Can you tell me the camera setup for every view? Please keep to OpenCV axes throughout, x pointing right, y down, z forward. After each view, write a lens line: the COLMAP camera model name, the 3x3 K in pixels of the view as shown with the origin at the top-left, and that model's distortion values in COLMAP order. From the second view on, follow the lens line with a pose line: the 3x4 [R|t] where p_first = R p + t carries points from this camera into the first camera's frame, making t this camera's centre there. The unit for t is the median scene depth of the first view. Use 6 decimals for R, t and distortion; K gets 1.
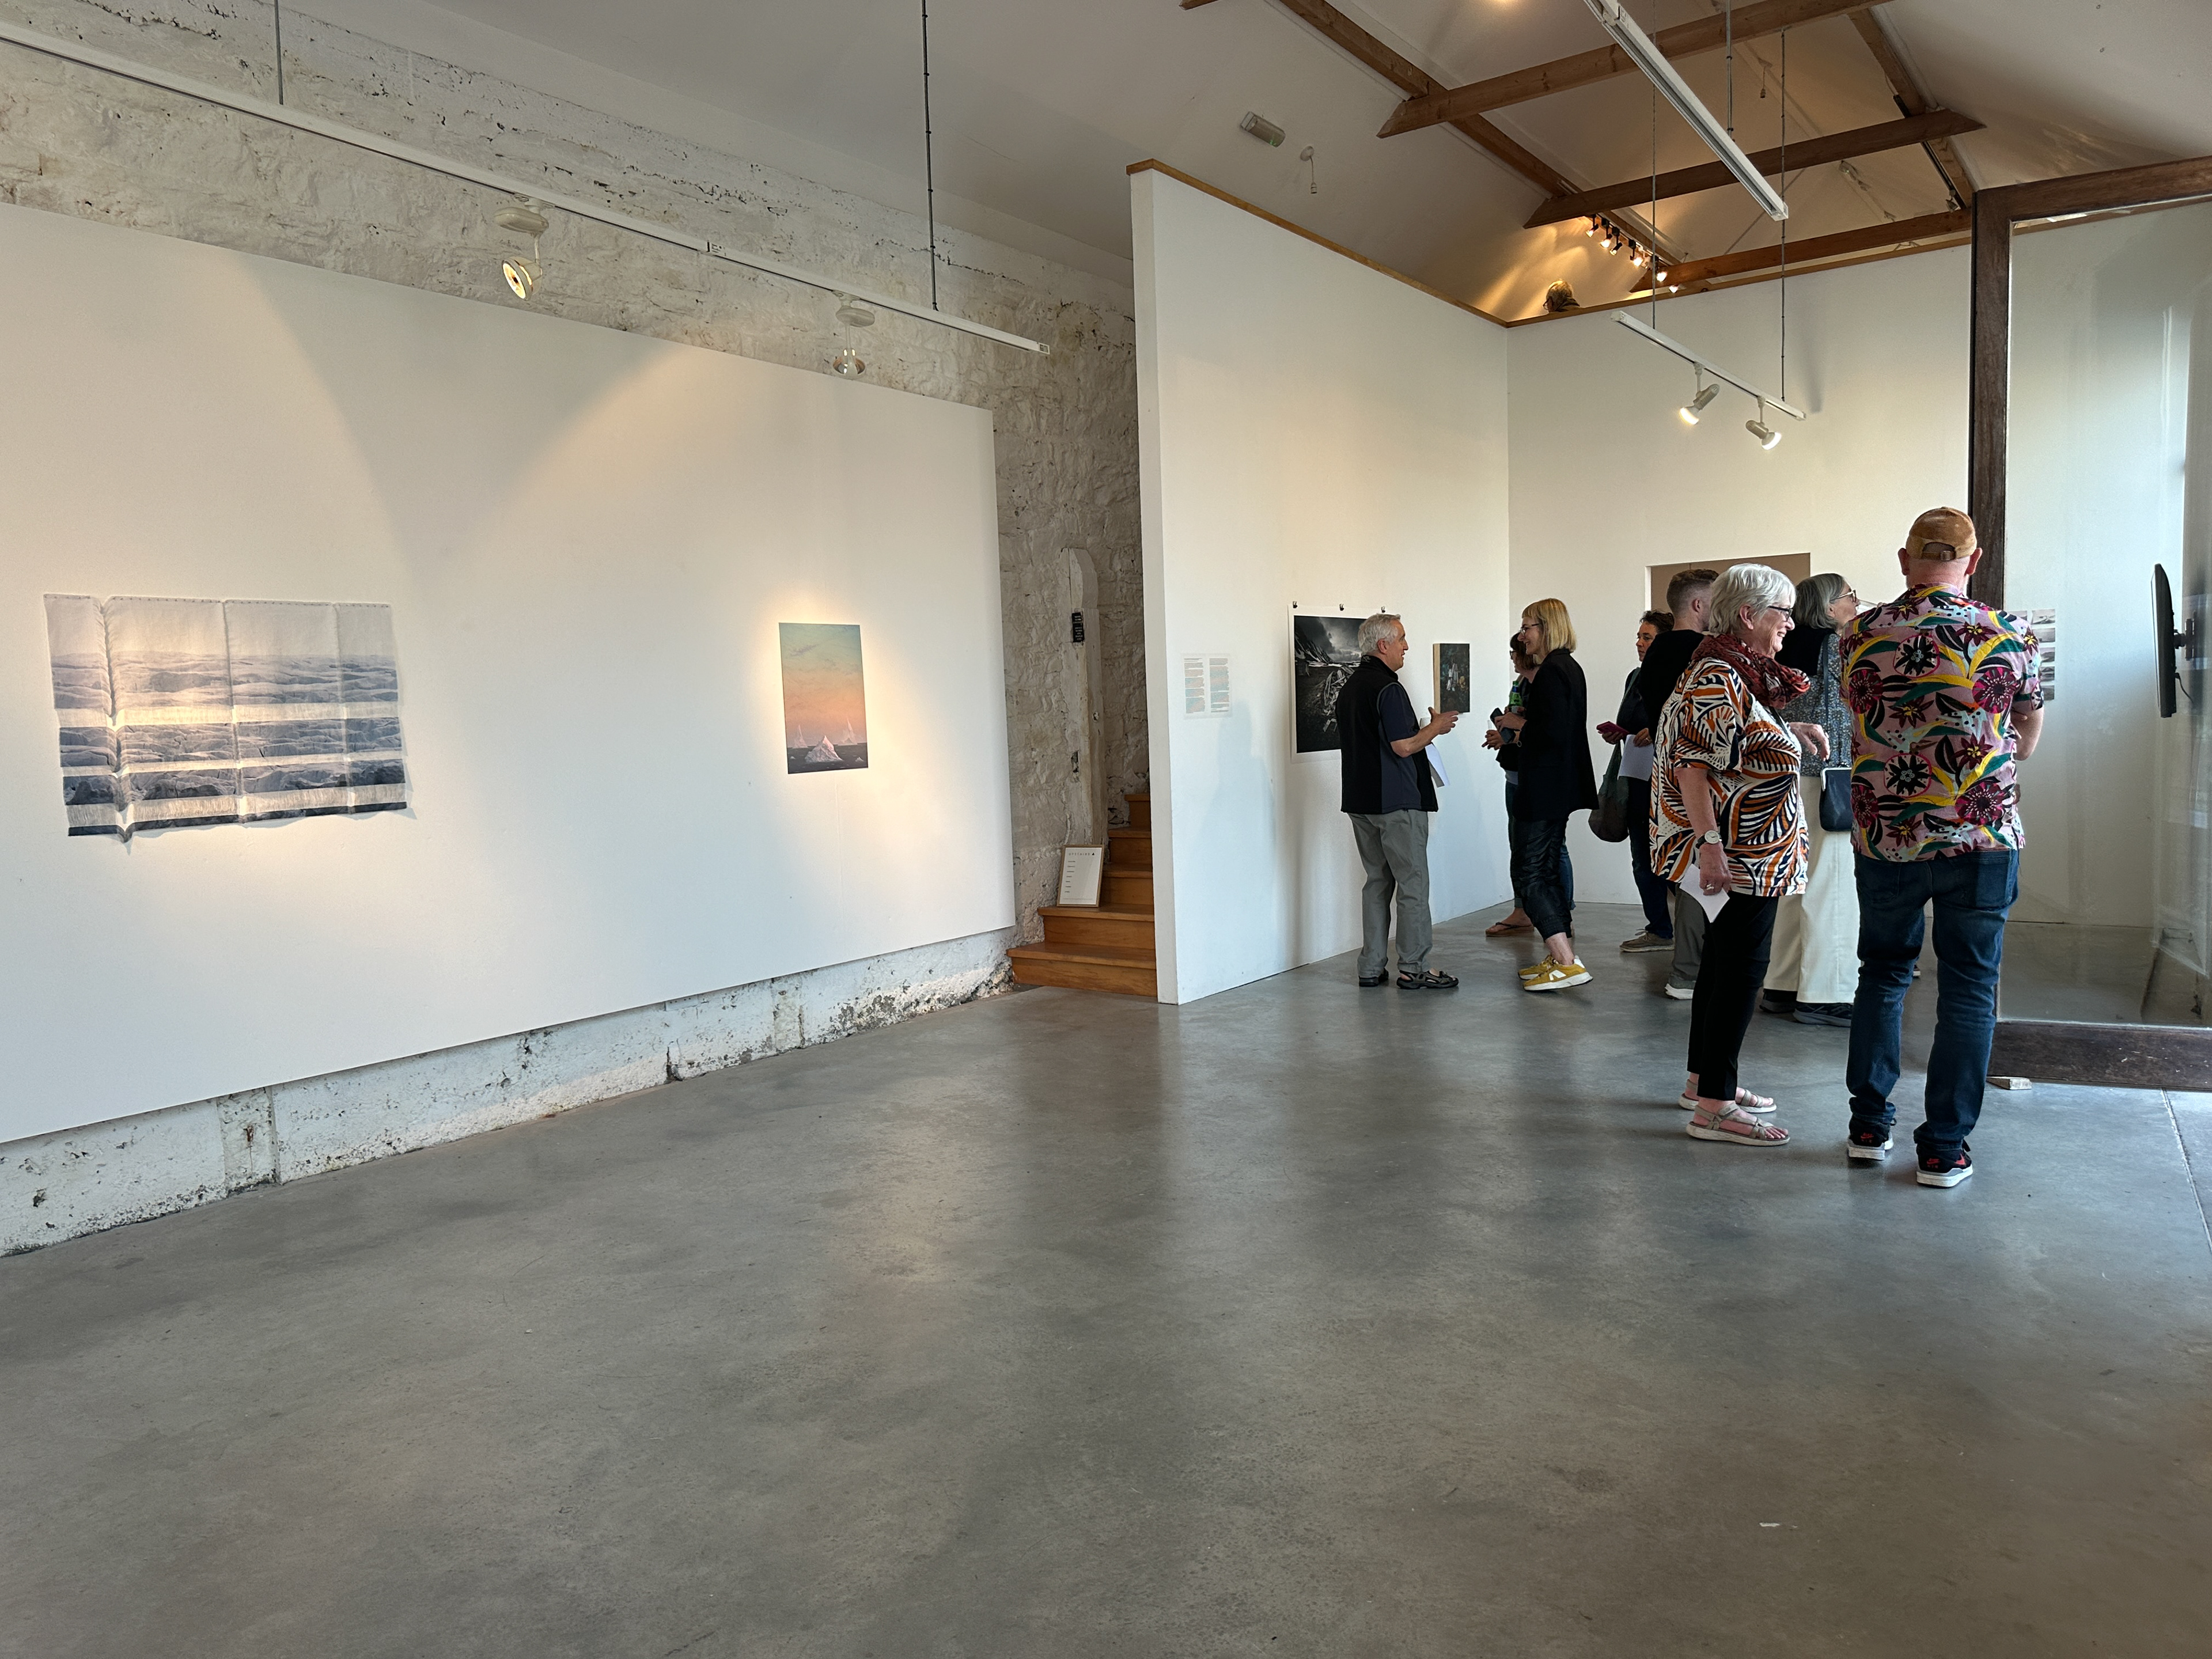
lens RADIAL K [[1555.9, 0, 1079.0], [0, 1555.9, 844.9], [0, 0, 1]] dist [0.043750, -0.051260]
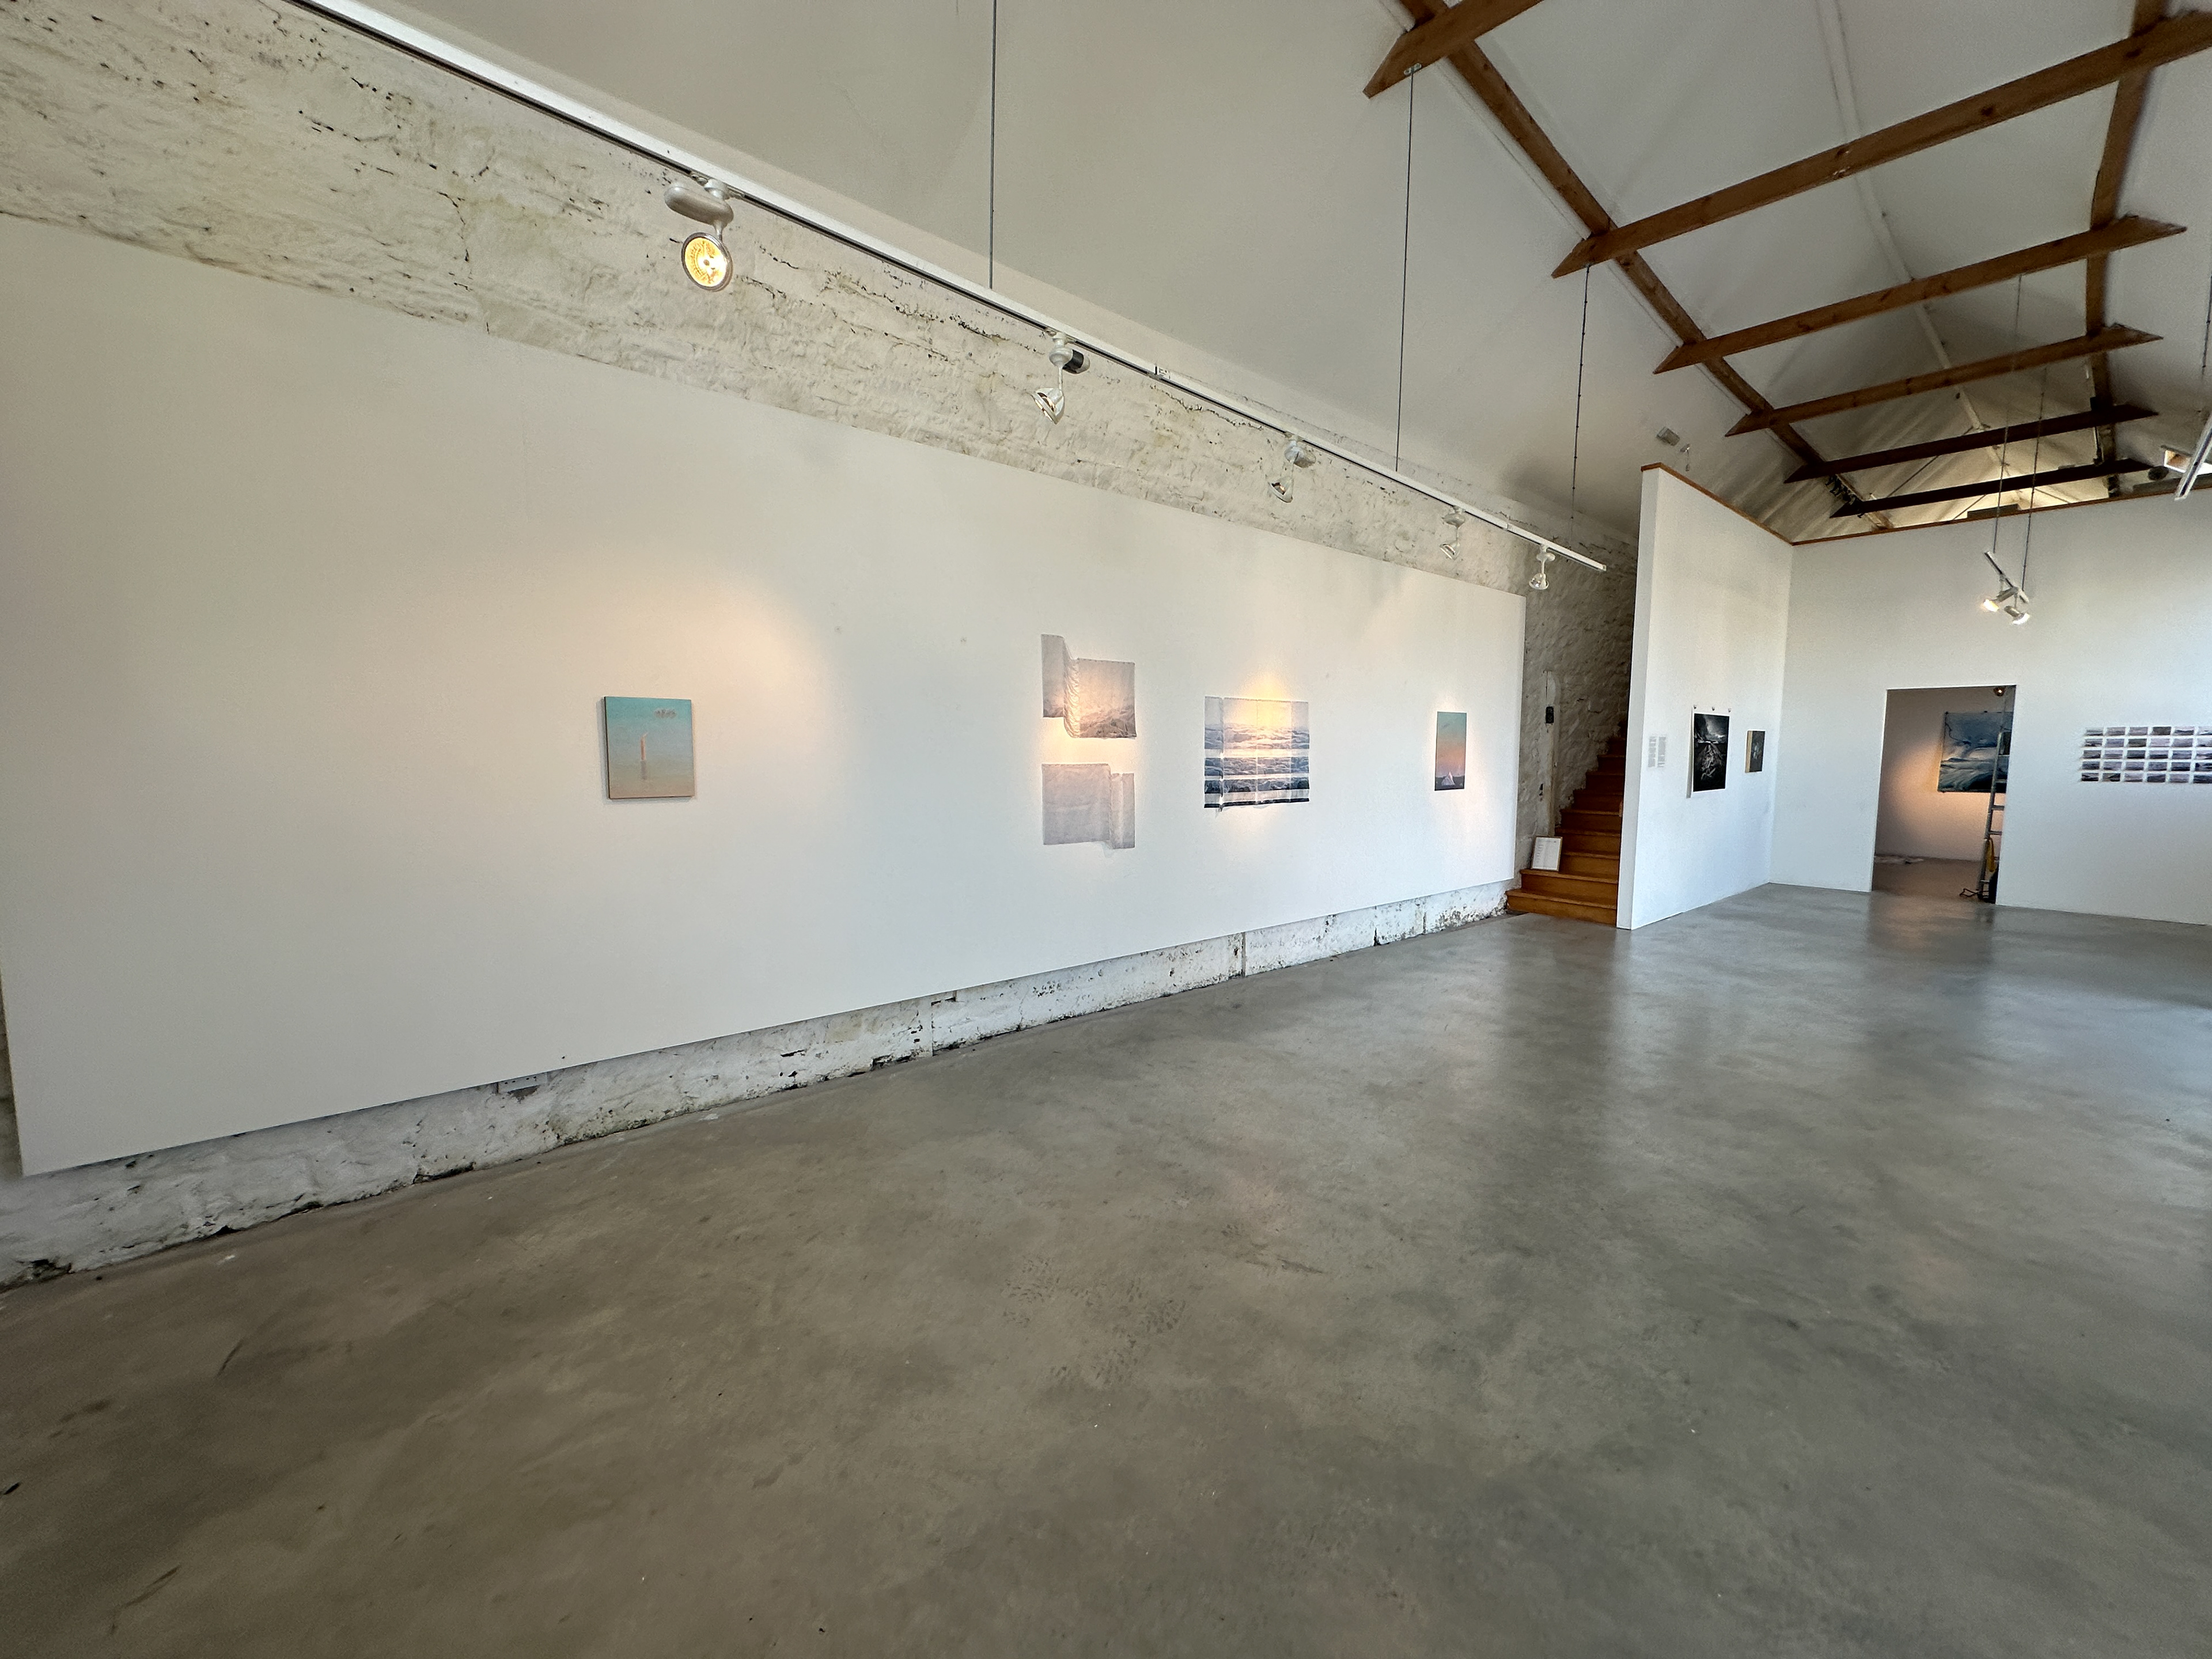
lens RADIAL K [[881.4, 0, 1095.6], [0, 881.4, 829.5], [0, 0, 1]] dist [-0.006628, 0.001926]
pose [[0.971851, 0.062011, -0.227287, -0.309291], [-0.059838, 0.998073, 0.016447, 0.008007], [0.227869, -0.002384, 0.973689, -0.131235]]
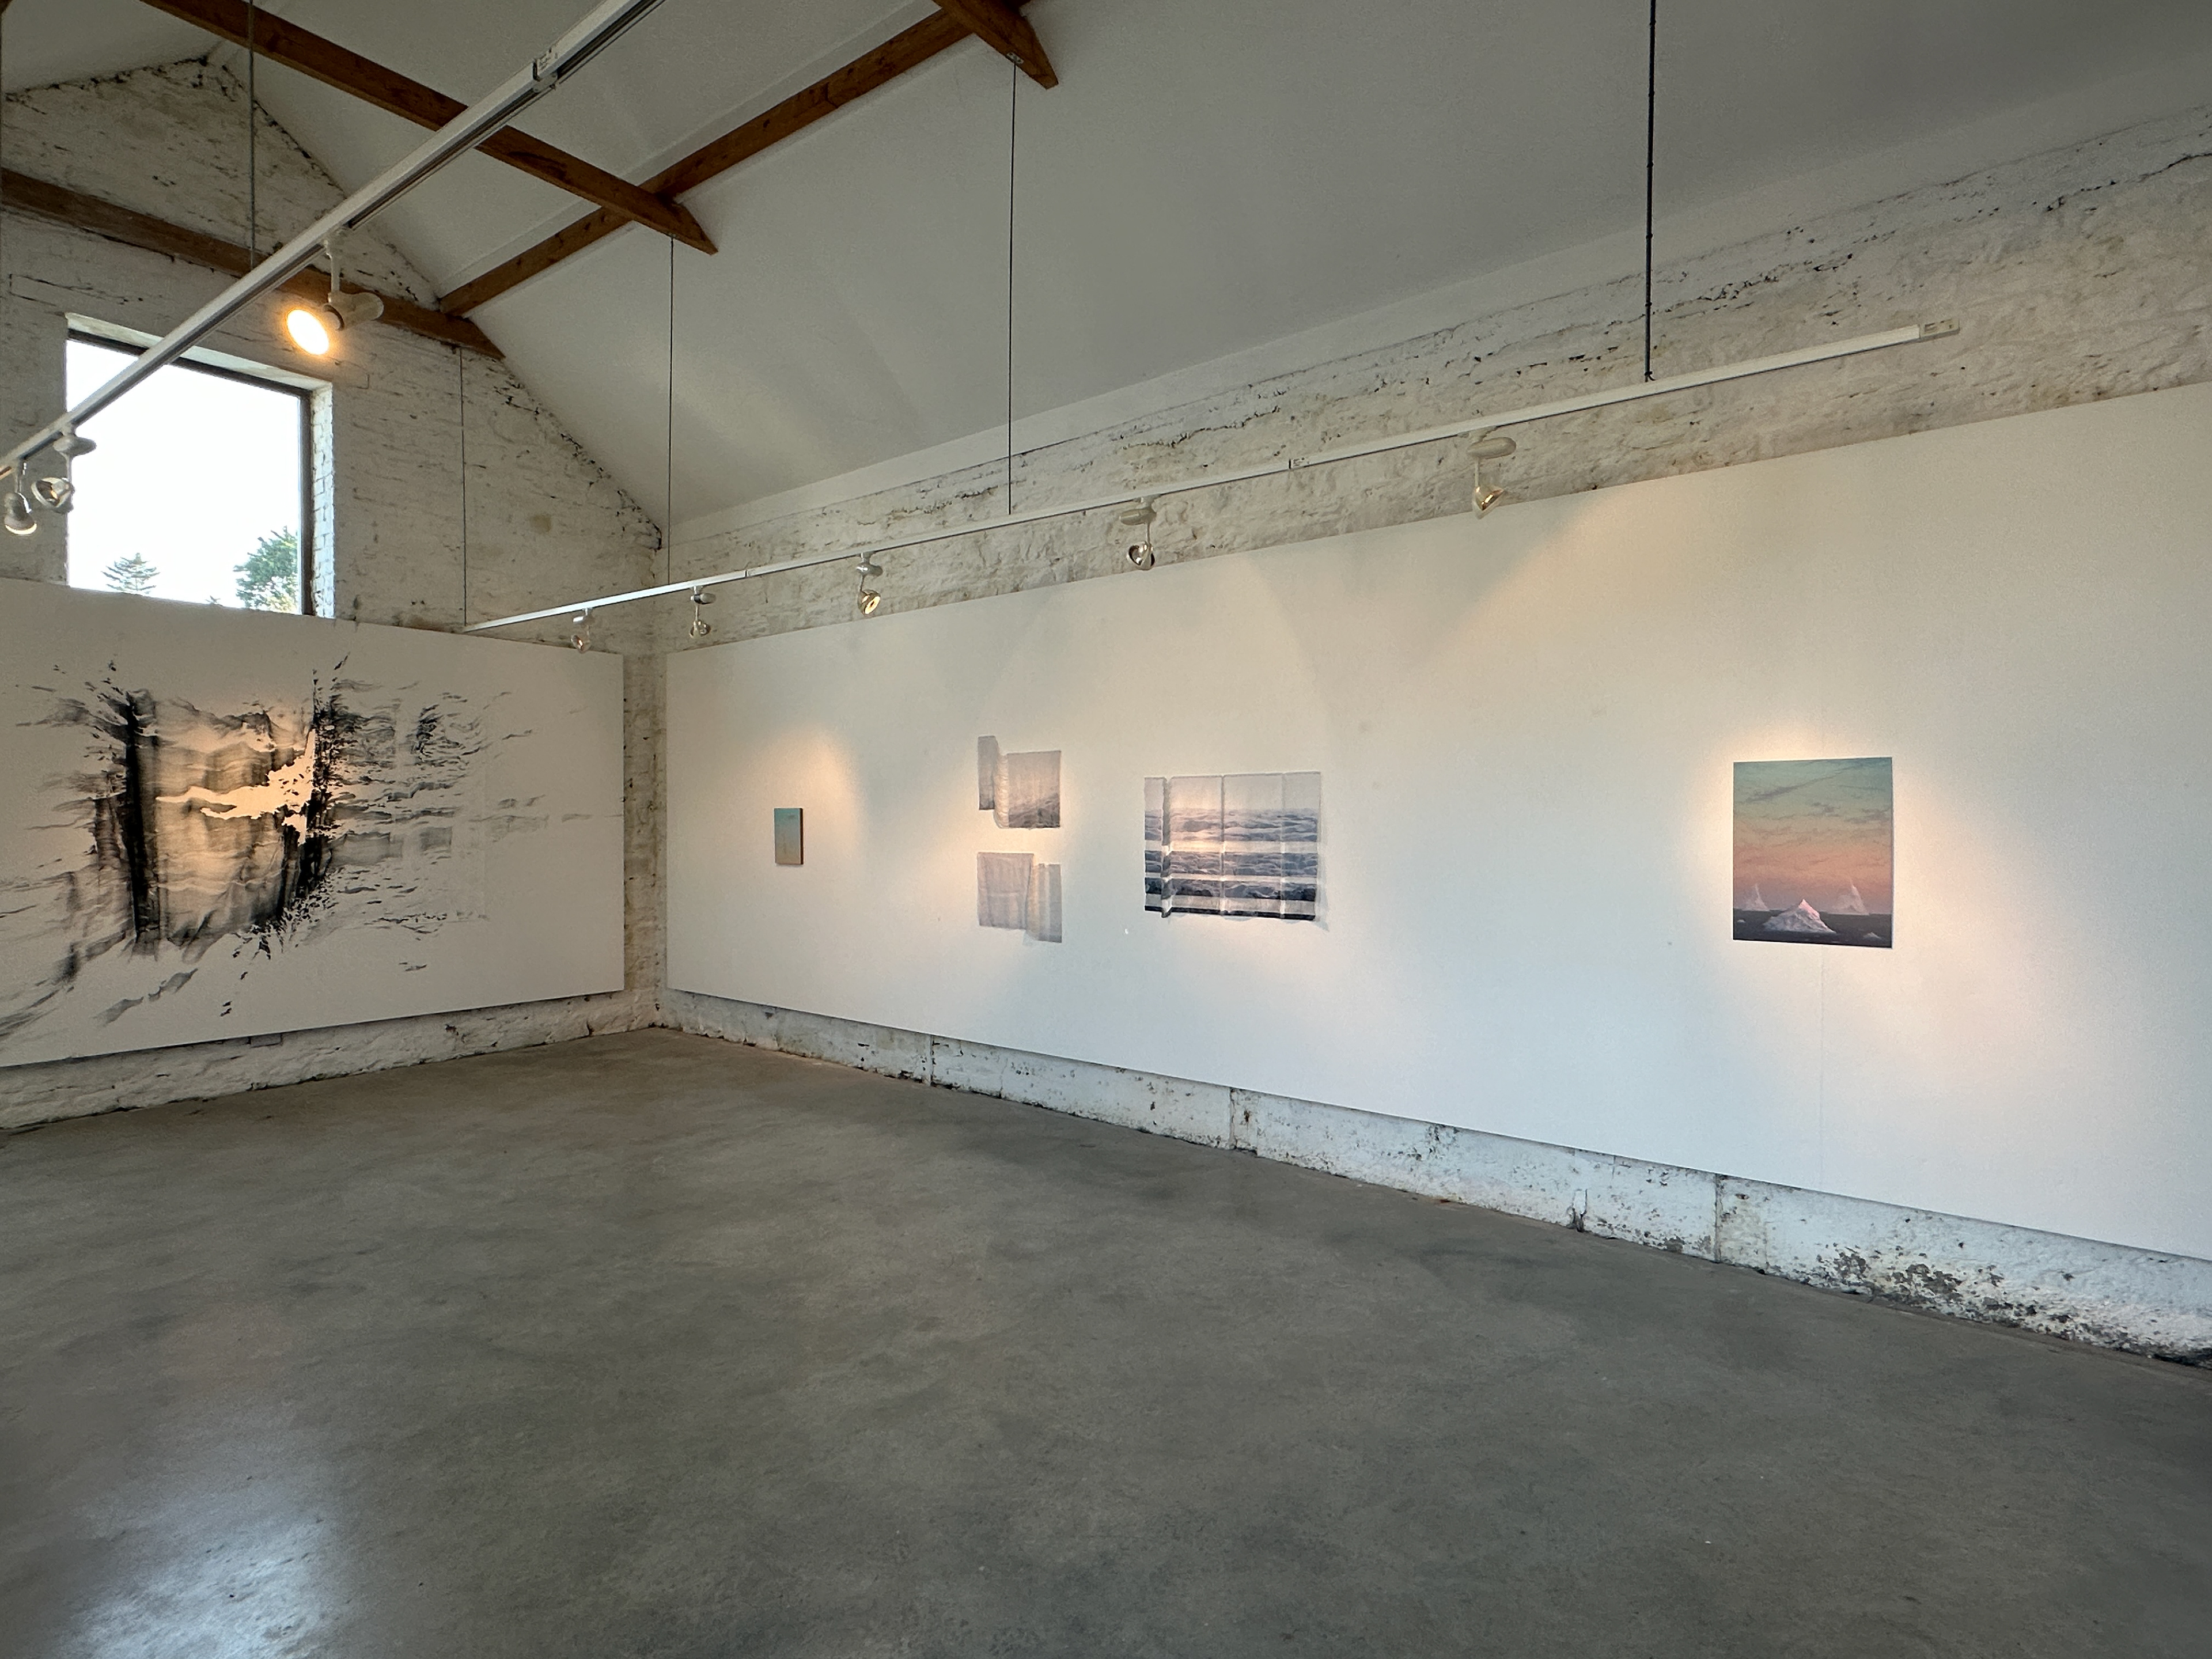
lens RADIAL K [[1184.2, 0, 1098.7], [0, 1184.2, 831.4], [0, 0, 1]] dist [-0.001505, 0.000470]
pose [[-0.078245, 0.045449, -0.995898, 0.430015], [-0.083160, 0.995181, 0.051950, -0.097905], [0.993460, 0.086884, -0.074088, 0.628451]]
